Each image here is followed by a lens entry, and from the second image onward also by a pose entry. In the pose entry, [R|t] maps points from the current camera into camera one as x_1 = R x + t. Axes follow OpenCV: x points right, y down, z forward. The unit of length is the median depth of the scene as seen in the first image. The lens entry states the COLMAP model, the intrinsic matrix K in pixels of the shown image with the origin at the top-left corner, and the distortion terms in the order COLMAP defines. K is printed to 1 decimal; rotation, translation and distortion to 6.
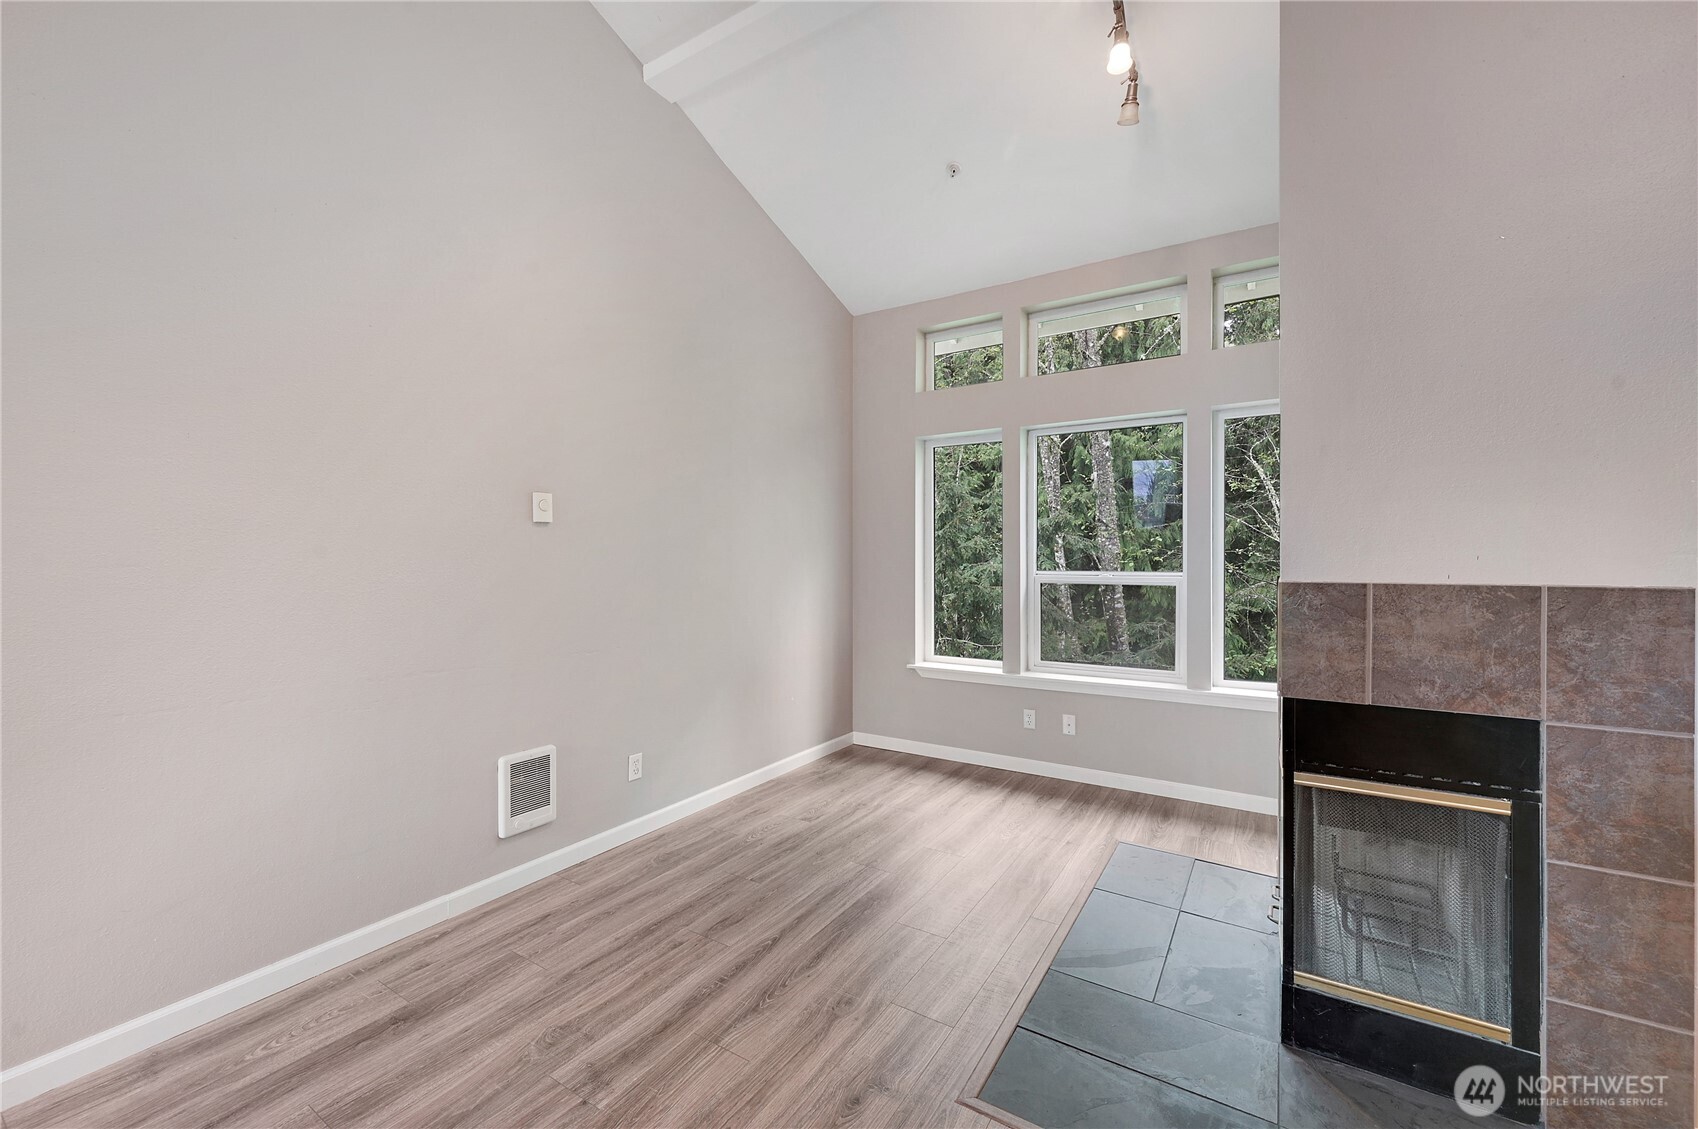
lens RADIAL K [[679.3, 0, 839.6], [0, 679.3, 565.4], [0, 0, 1]] dist [0.003493, -0.000299]
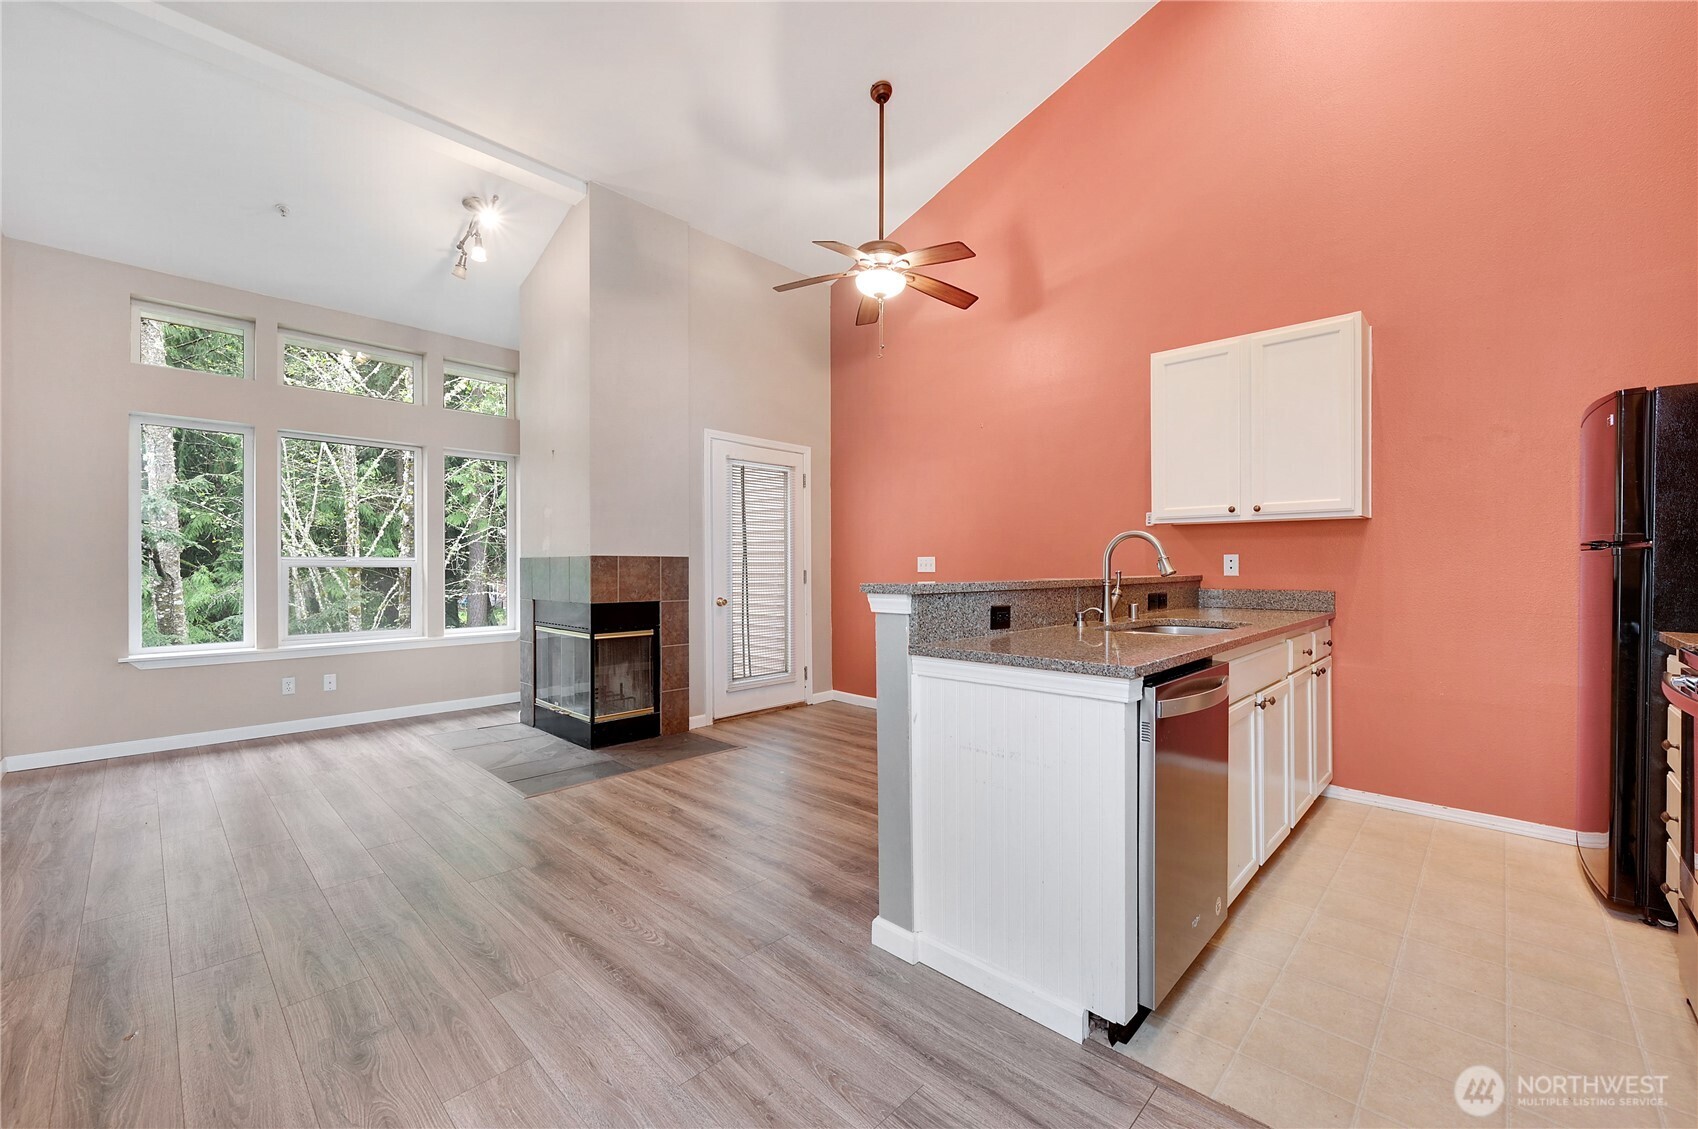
lens RADIAL K [[679.3, 0, 849.4], [0, 679.3, 572.9], [0, 0, 1]] dist [0.003493, -0.000299]
pose [[0.203115, -0.012979, 0.979069, -1.114036], [0.004828, 0.999913, 0.012253, 0.045120], [-0.979143, 0.002238, 0.203160, -0.275440]]
